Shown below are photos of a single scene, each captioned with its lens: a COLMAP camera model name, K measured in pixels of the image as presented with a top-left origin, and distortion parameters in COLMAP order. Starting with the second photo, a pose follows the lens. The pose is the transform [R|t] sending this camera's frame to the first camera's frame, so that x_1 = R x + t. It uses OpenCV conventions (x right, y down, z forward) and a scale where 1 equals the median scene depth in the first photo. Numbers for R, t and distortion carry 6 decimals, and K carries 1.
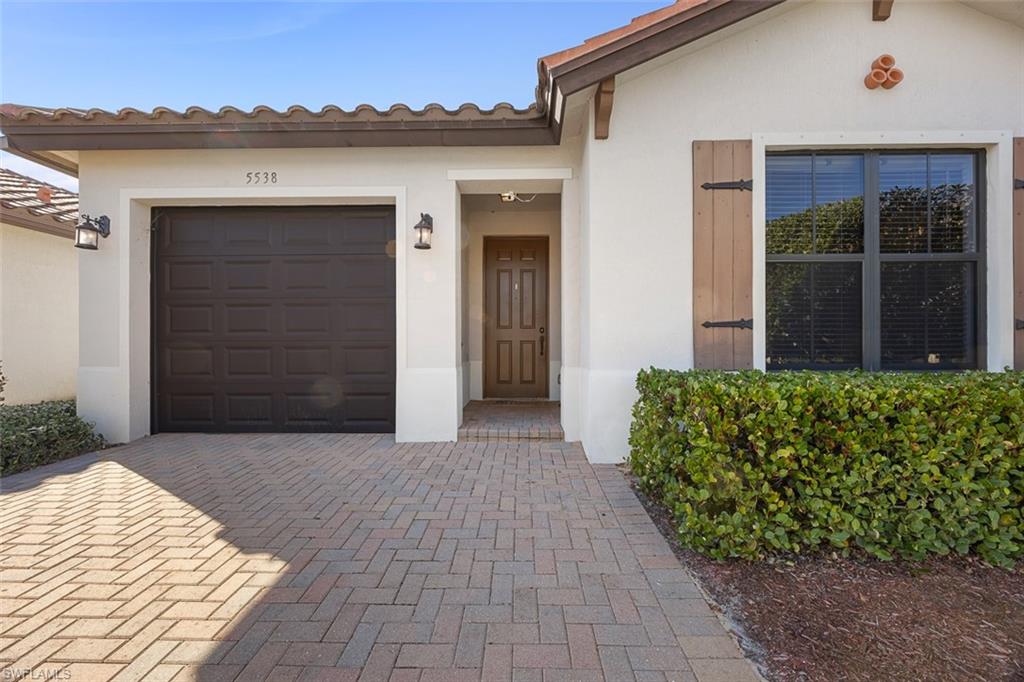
lens RADIAL K [[397.6, 0, 512.4], [0, 397.6, 321.9], [0, 0, 1]] dist [-0.001503, -0.000104]
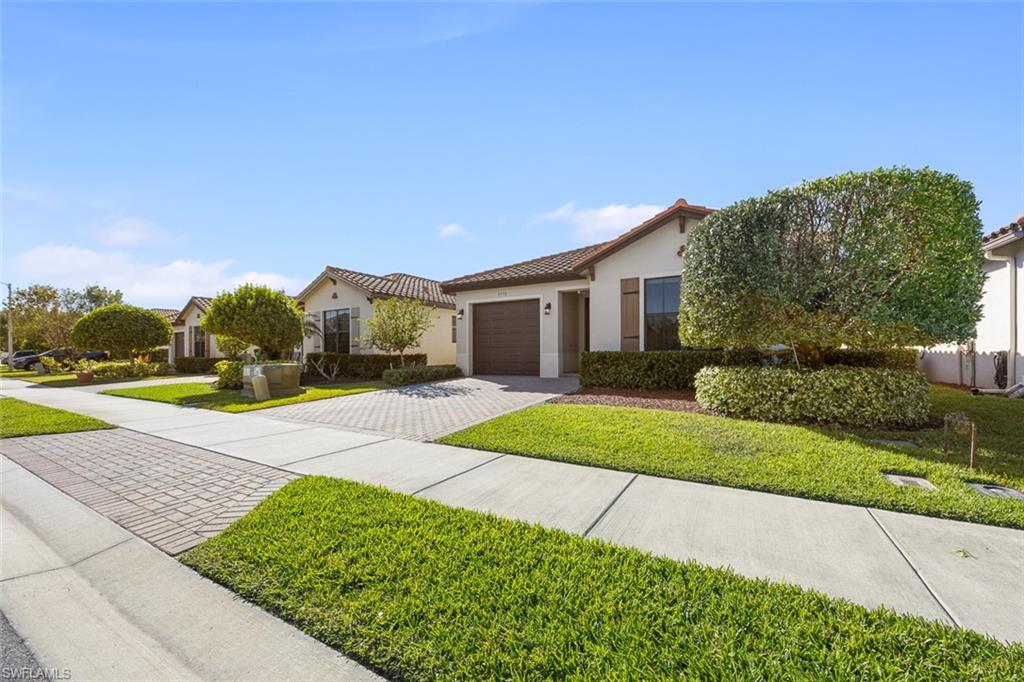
lens RADIAL K [[399.4, 0, 512.0], [0, 399.4, 341.0], [0, 0, 1]] dist [-0.000652, -0.000046]
pose [[0.870678, -0.010388, -0.491745, 1.055905], [-0.000909, 0.999741, -0.022729, 0.089434], [0.491853, 0.020237, 0.870443, -1.818365]]
